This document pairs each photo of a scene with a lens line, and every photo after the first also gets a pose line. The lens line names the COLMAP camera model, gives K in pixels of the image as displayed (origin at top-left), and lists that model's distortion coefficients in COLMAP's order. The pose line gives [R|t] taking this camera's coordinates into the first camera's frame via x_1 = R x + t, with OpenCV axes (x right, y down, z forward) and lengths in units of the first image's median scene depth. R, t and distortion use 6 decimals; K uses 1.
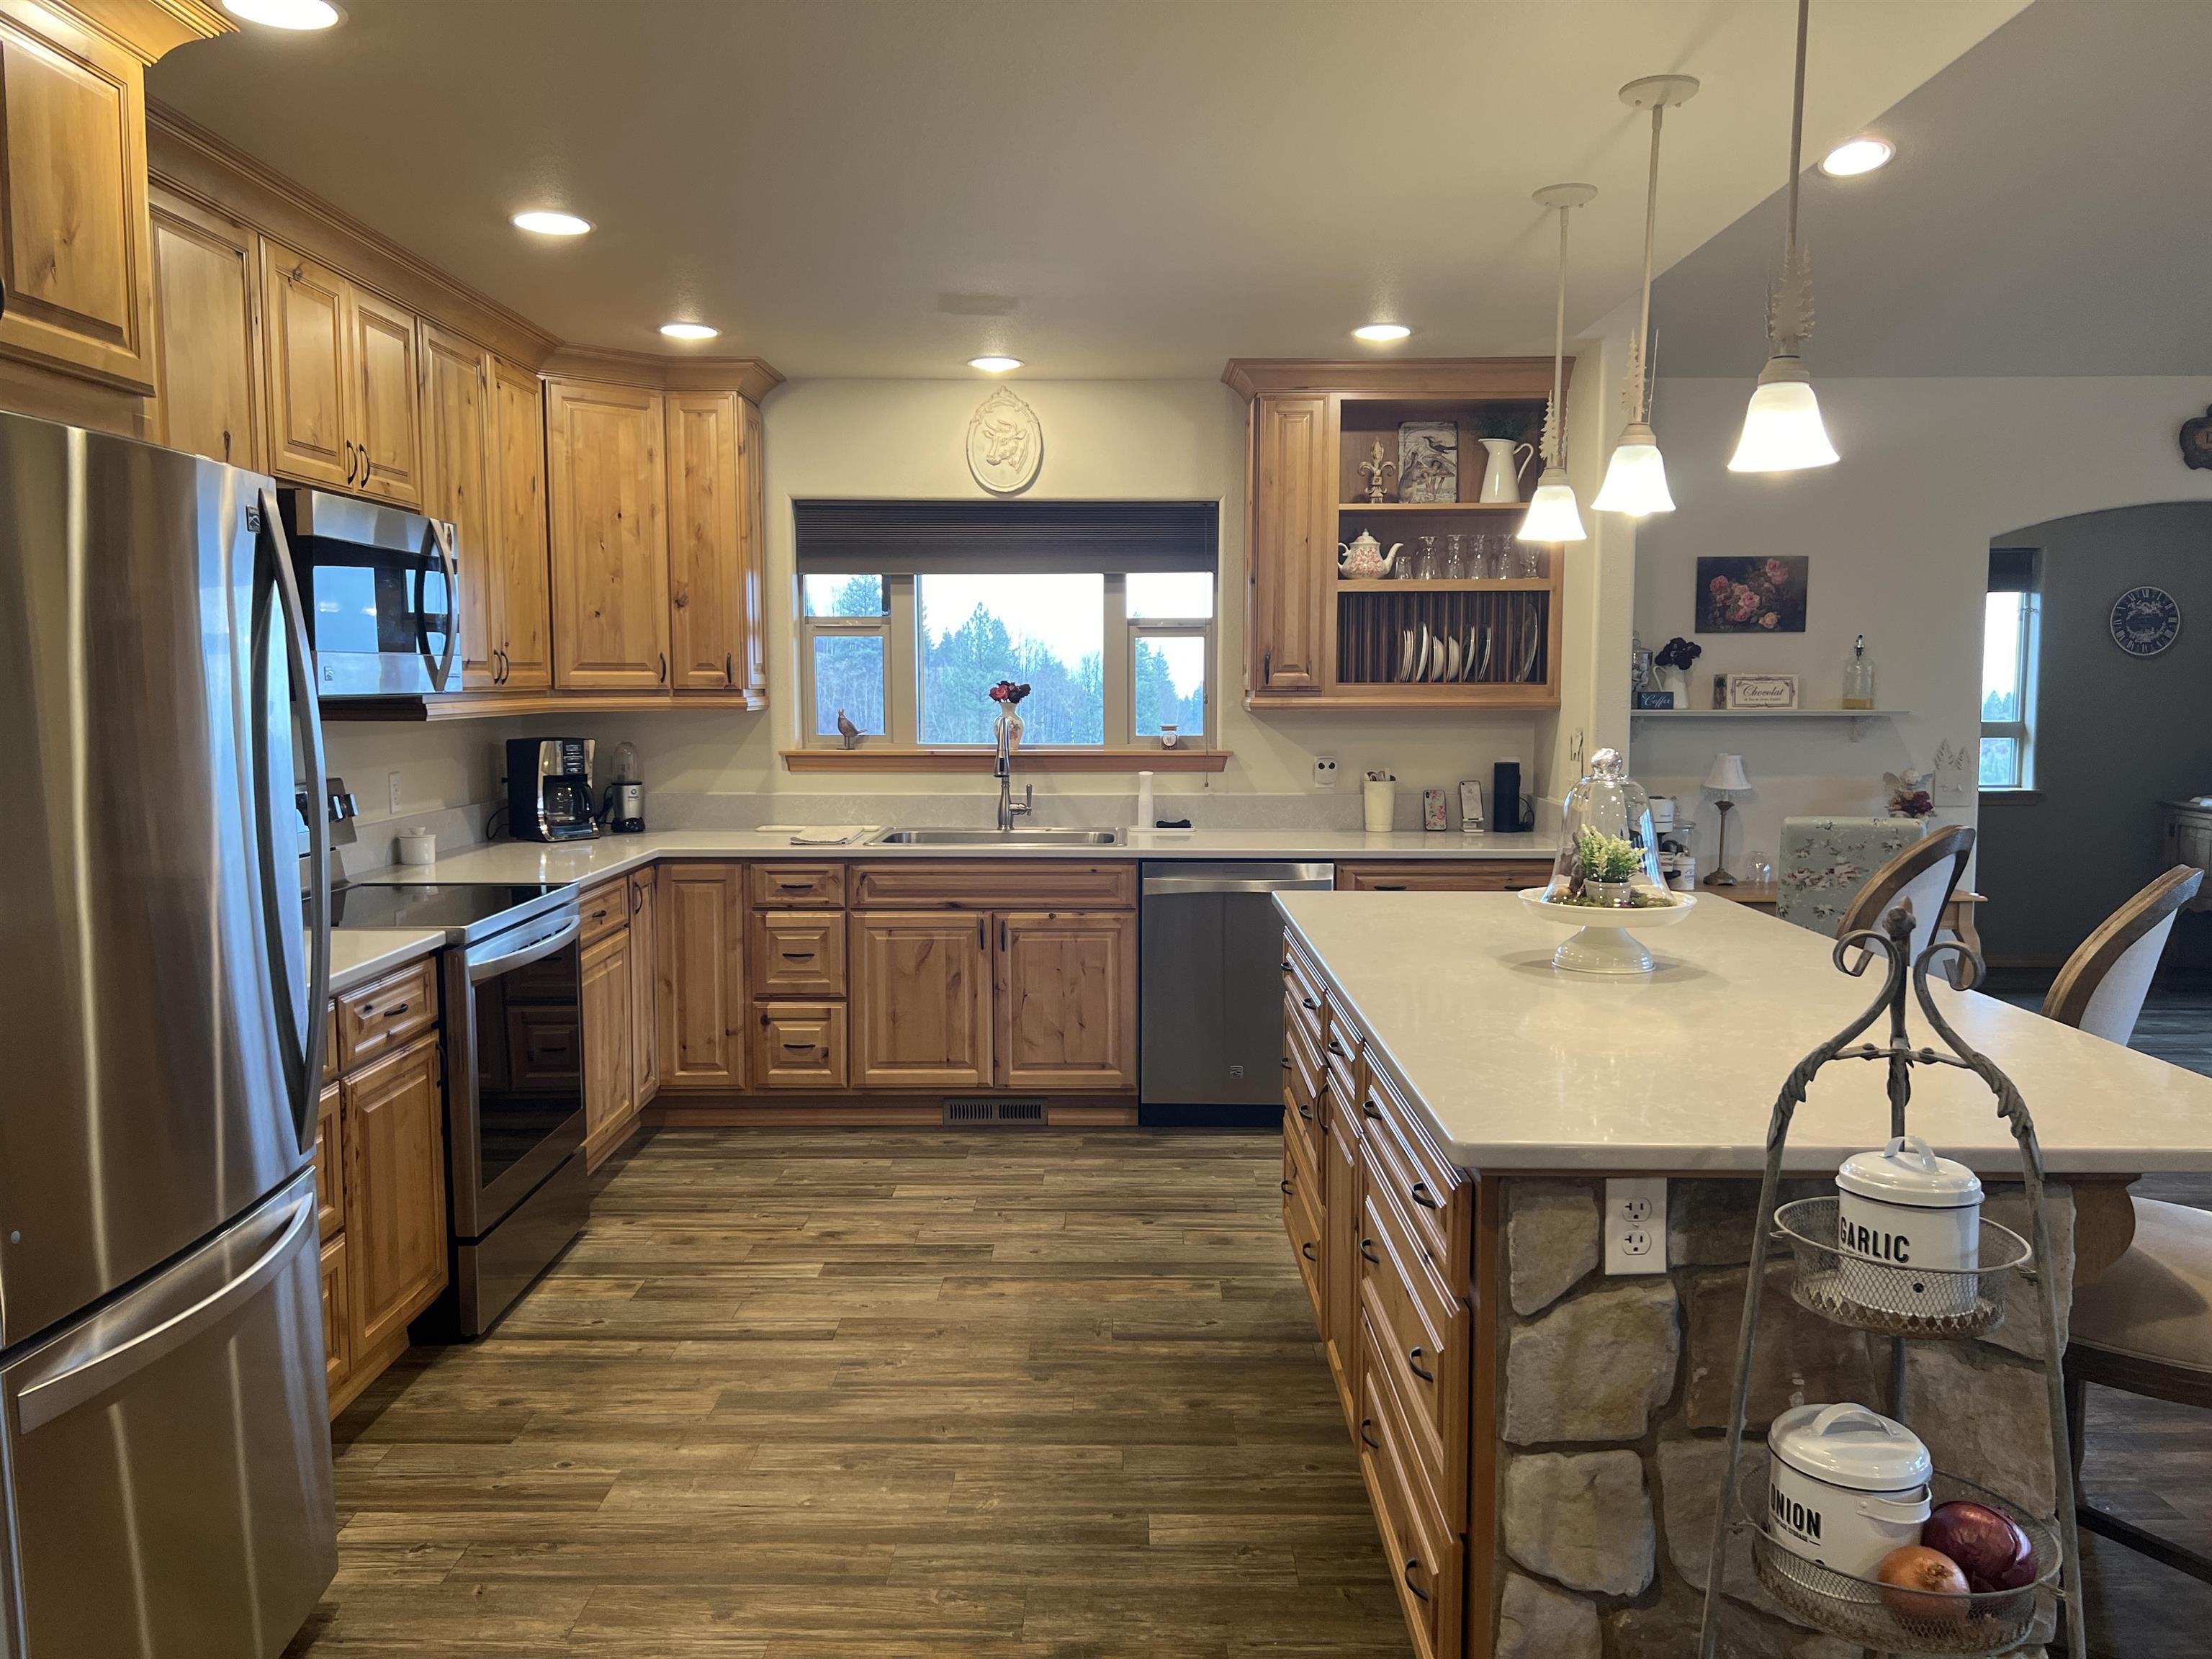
lens RADIAL K [[1648.4, 0, 1106.0], [0, 1648.4, 829.5], [0, 0, 1]] dist [0.054778, -0.057287]
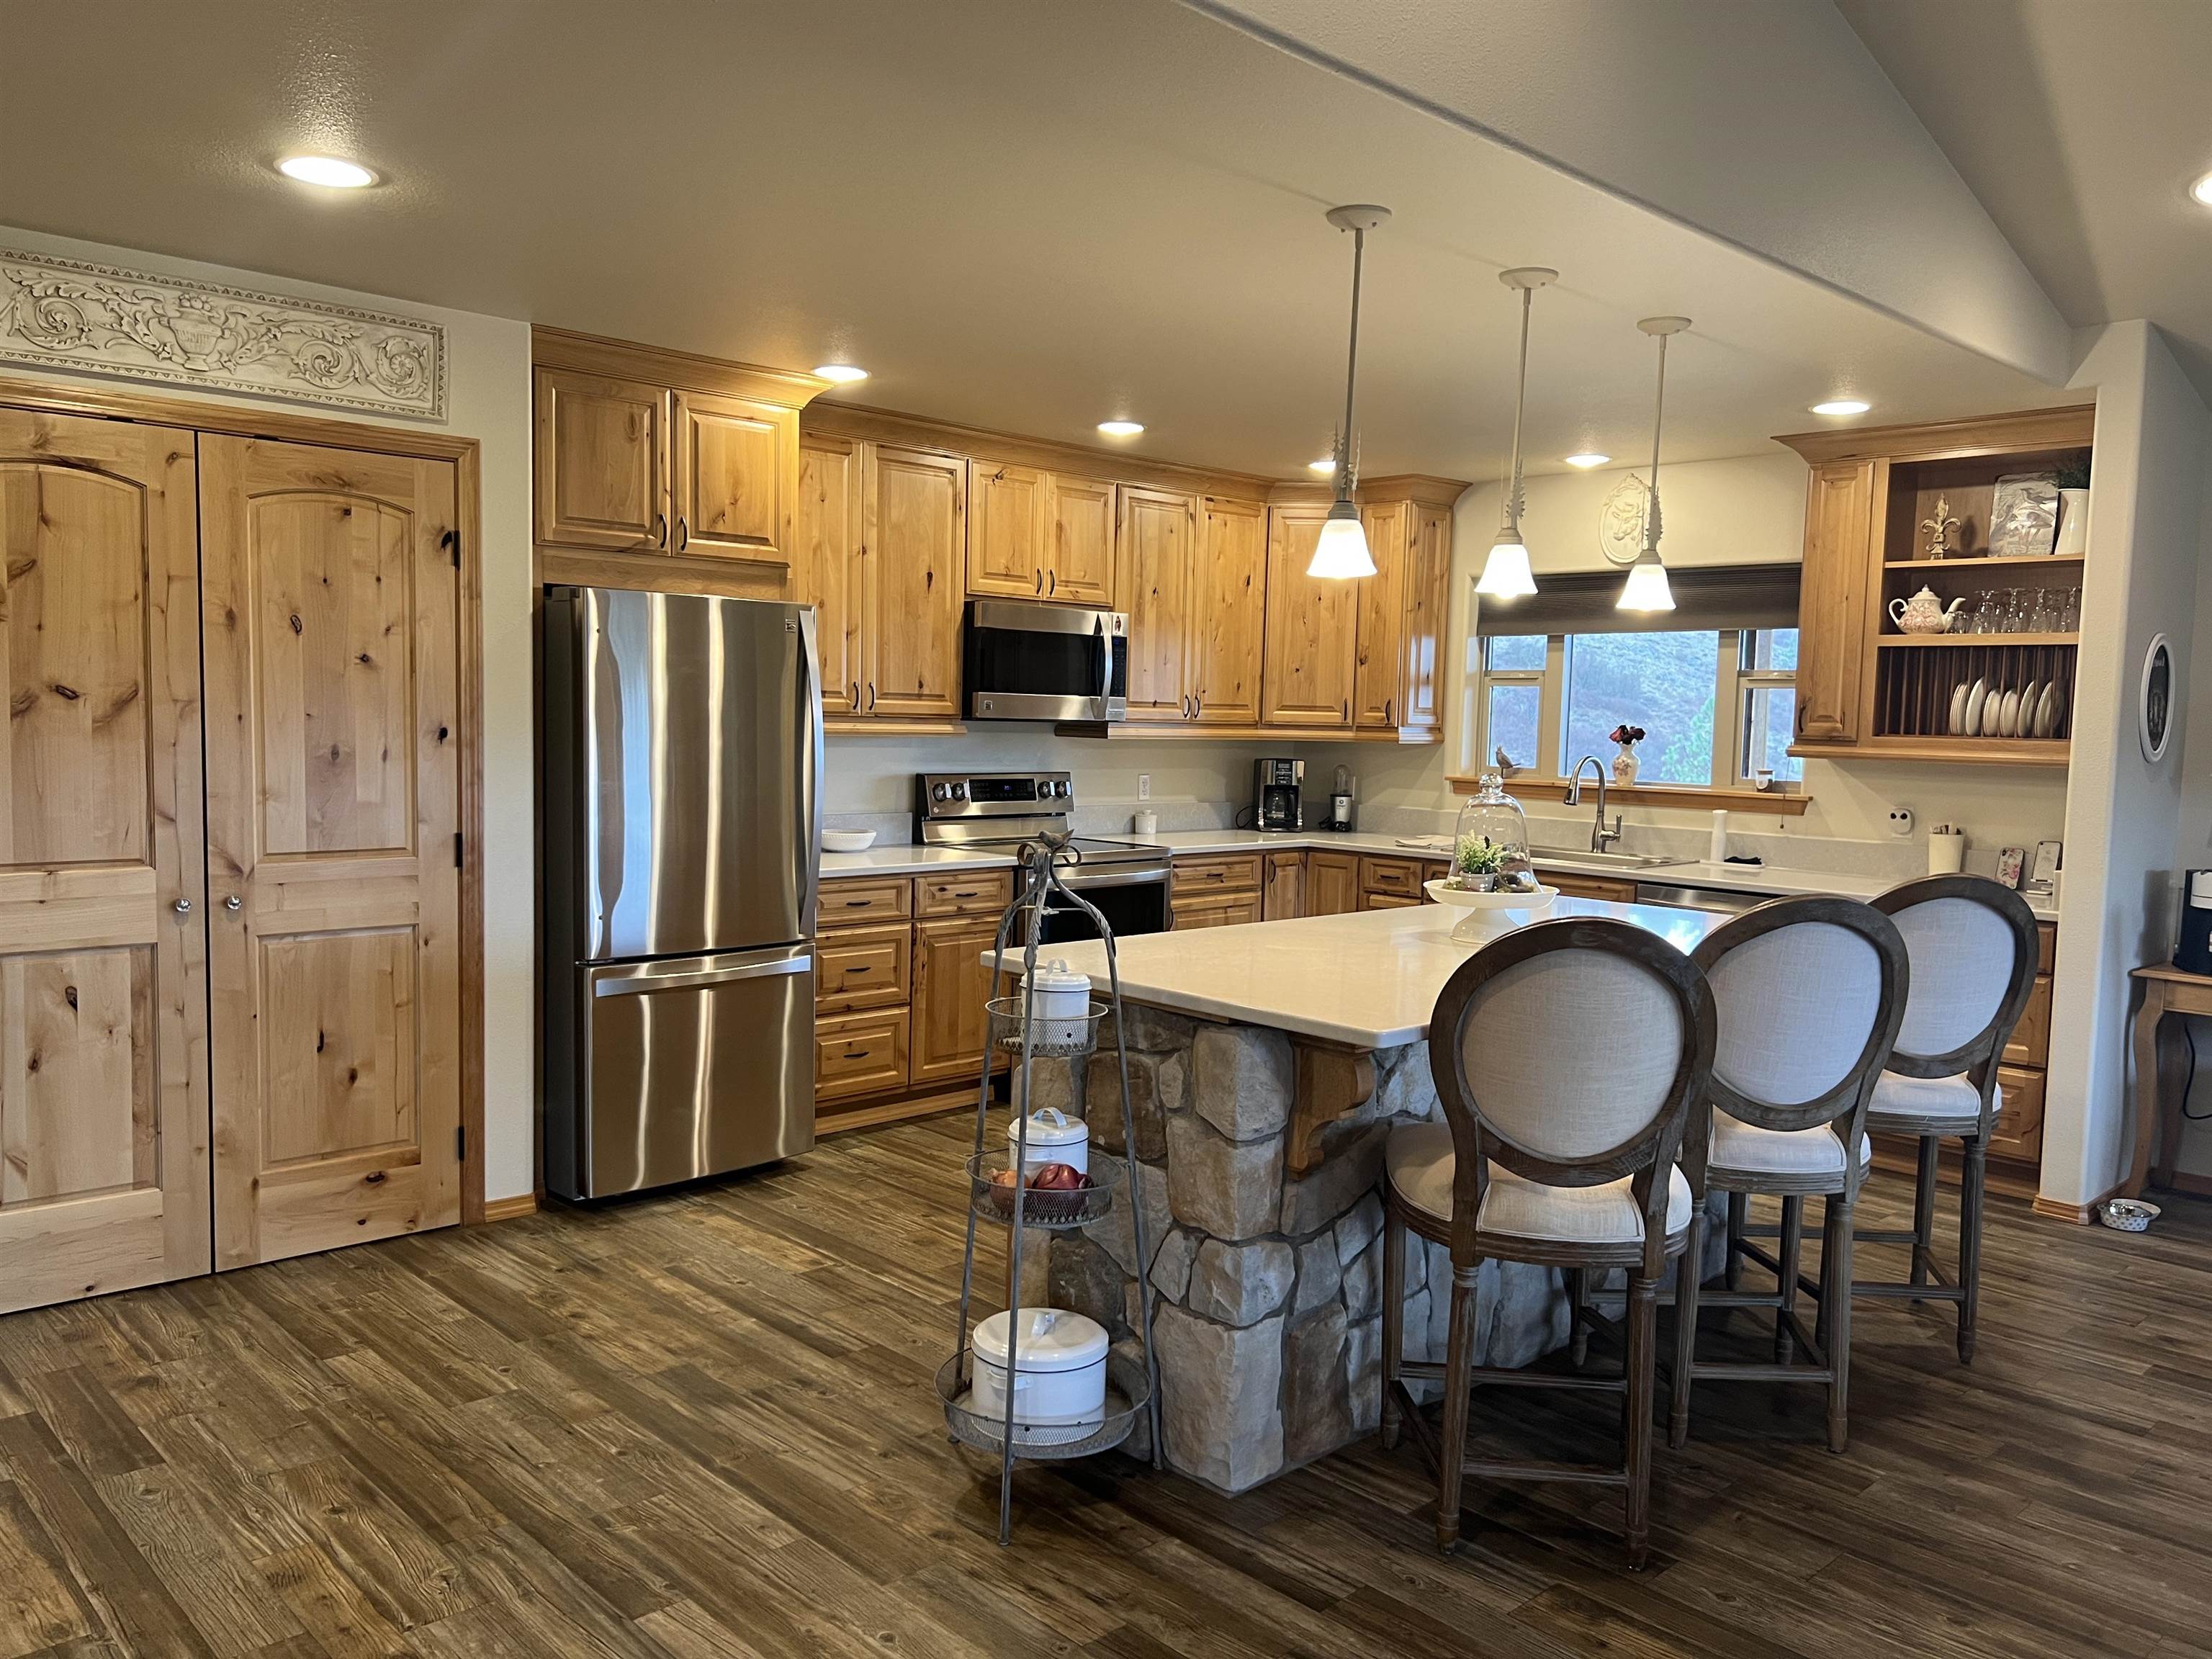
lens RADIAL K [[1659.3, 0, 1110.2], [0, 1659.3, 844.5], [0, 0, 1]] dist [0.056193, -0.064512]
pose [[0.694999, 0.076366, -0.714944, 0.567328], [-0.092365, 0.995588, 0.016554, 0.007047], [0.713054, 0.054531, 0.698985, -0.075086]]
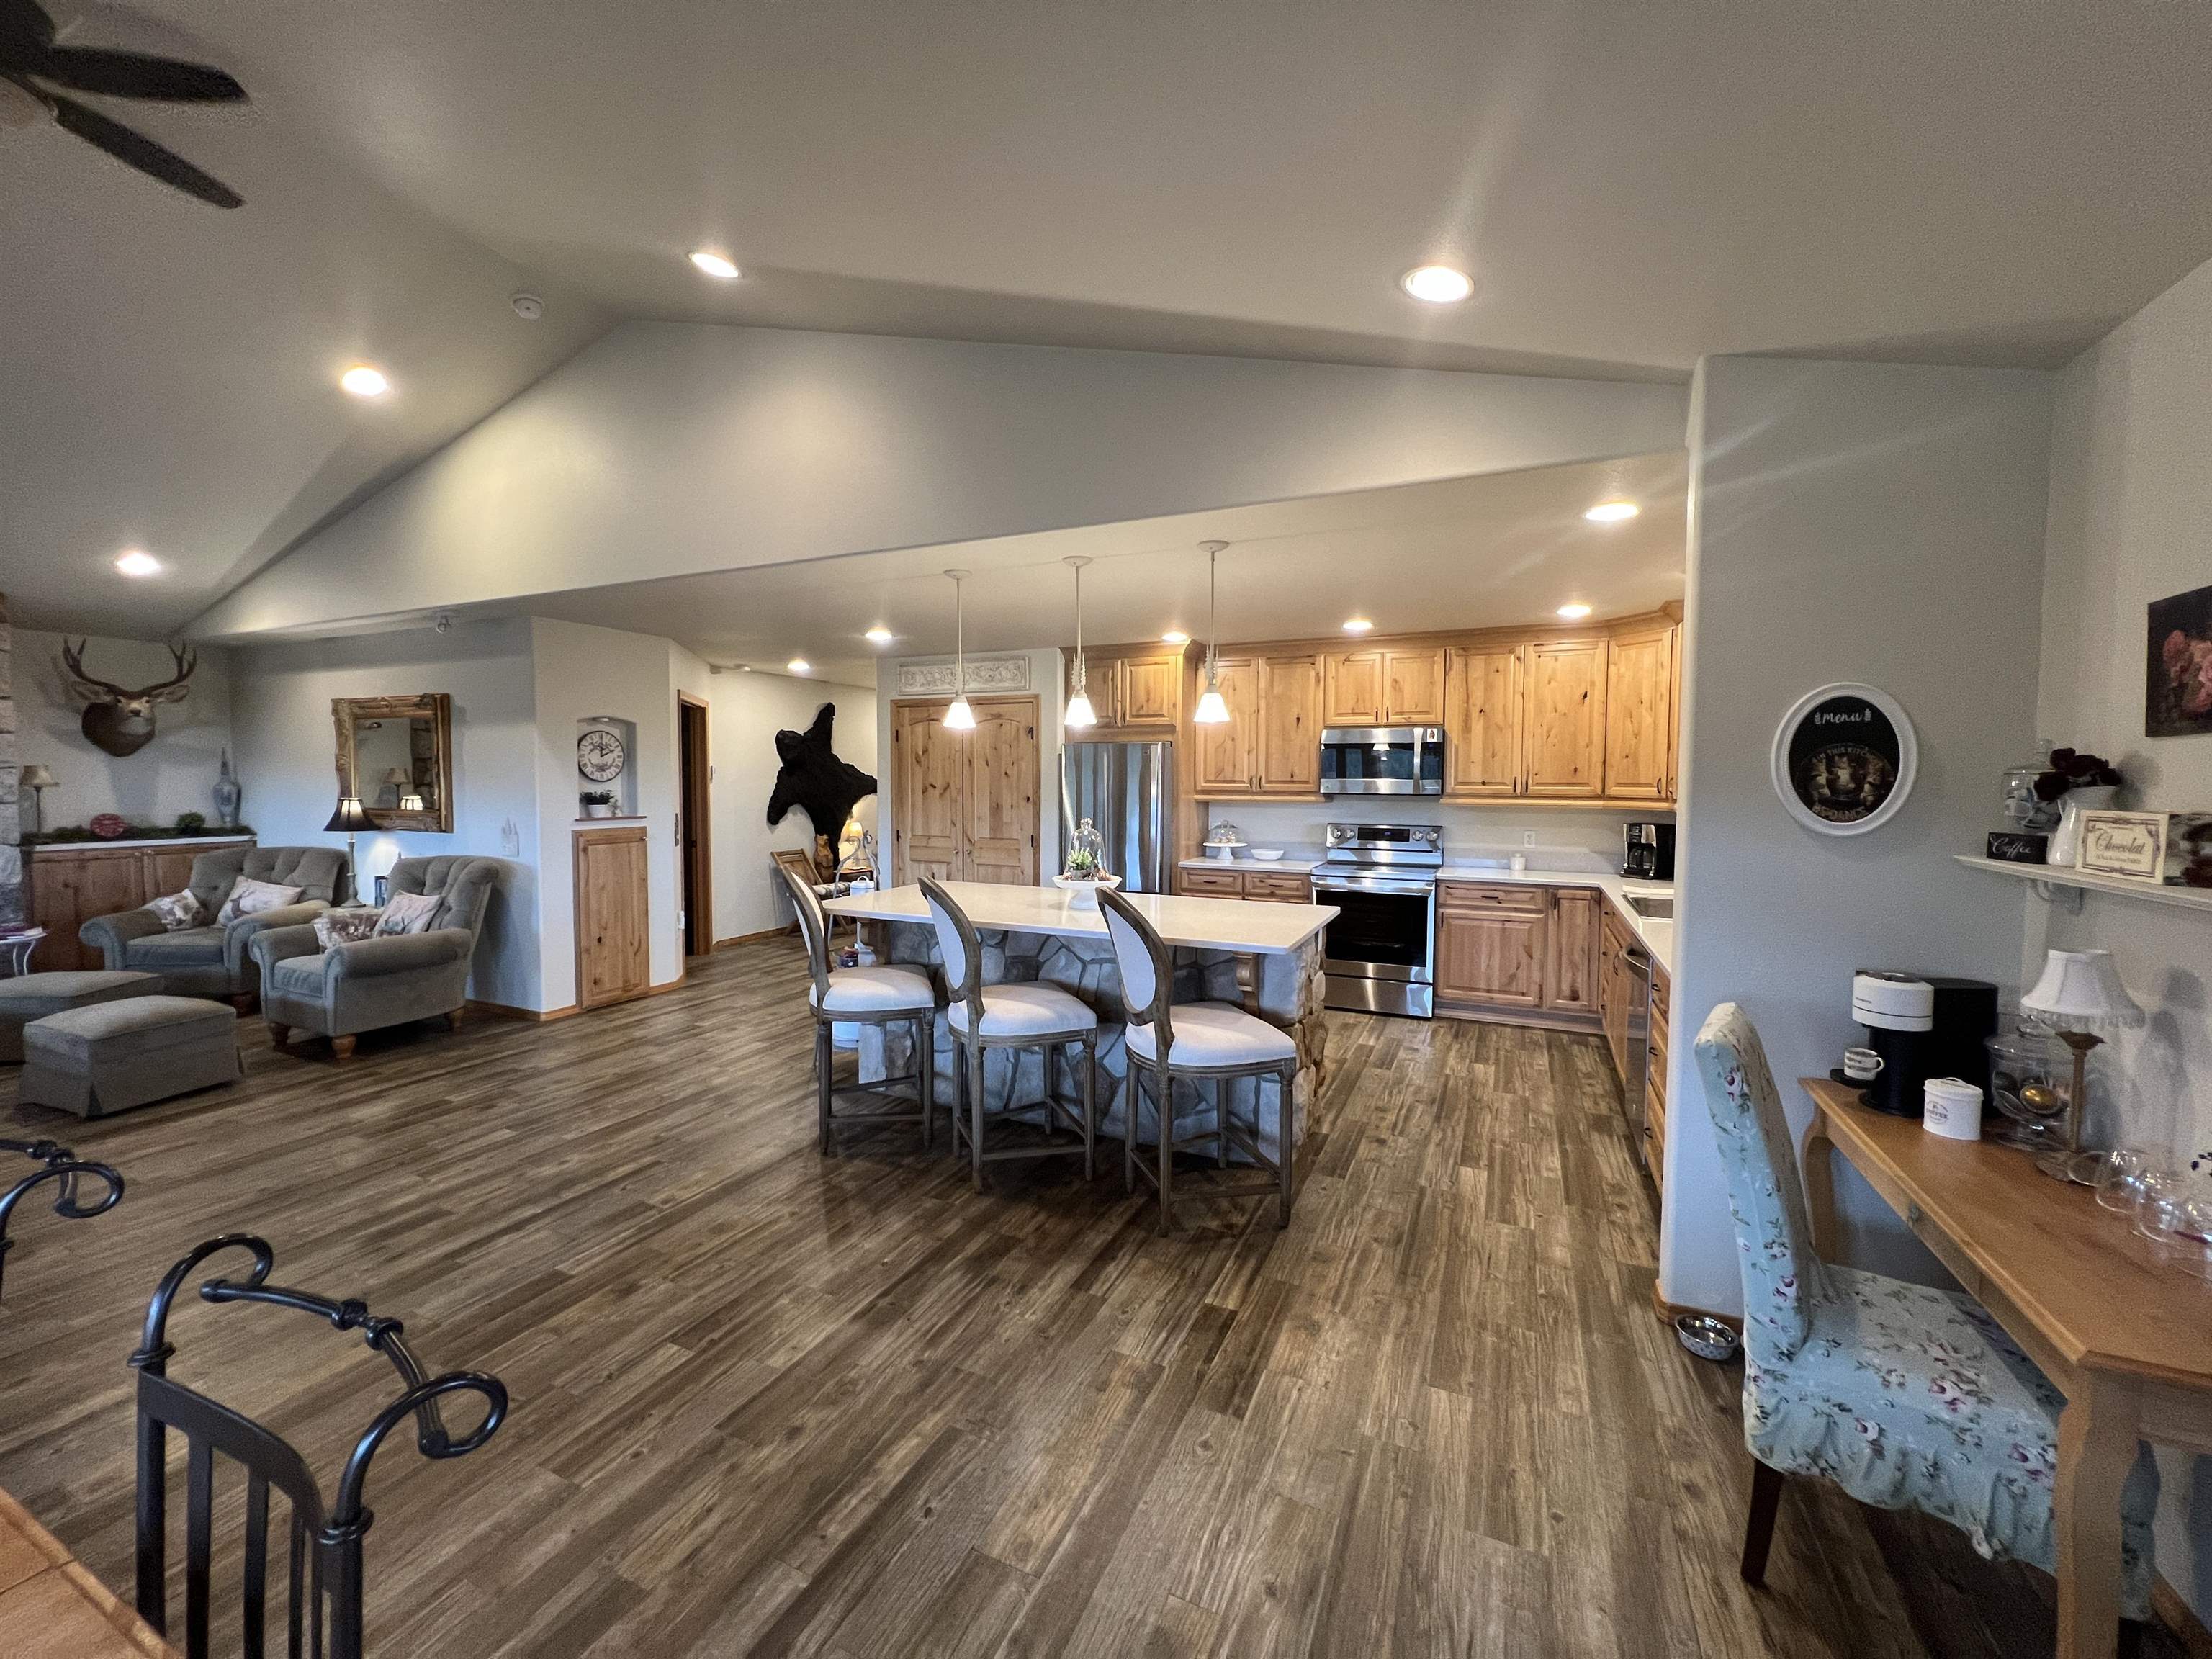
lens RADIAL K [[884.0, 0, 1094.0], [0, 884.0, 829.5], [0, 0, 1]] dist [0.000894, -0.000068]
pose [[-0.421935, 0.051526, -0.905161, 0.816724], [-0.090416, 0.991015, 0.098561, -0.088957], [0.902106, 0.123428, -0.413485, 0.845215]]
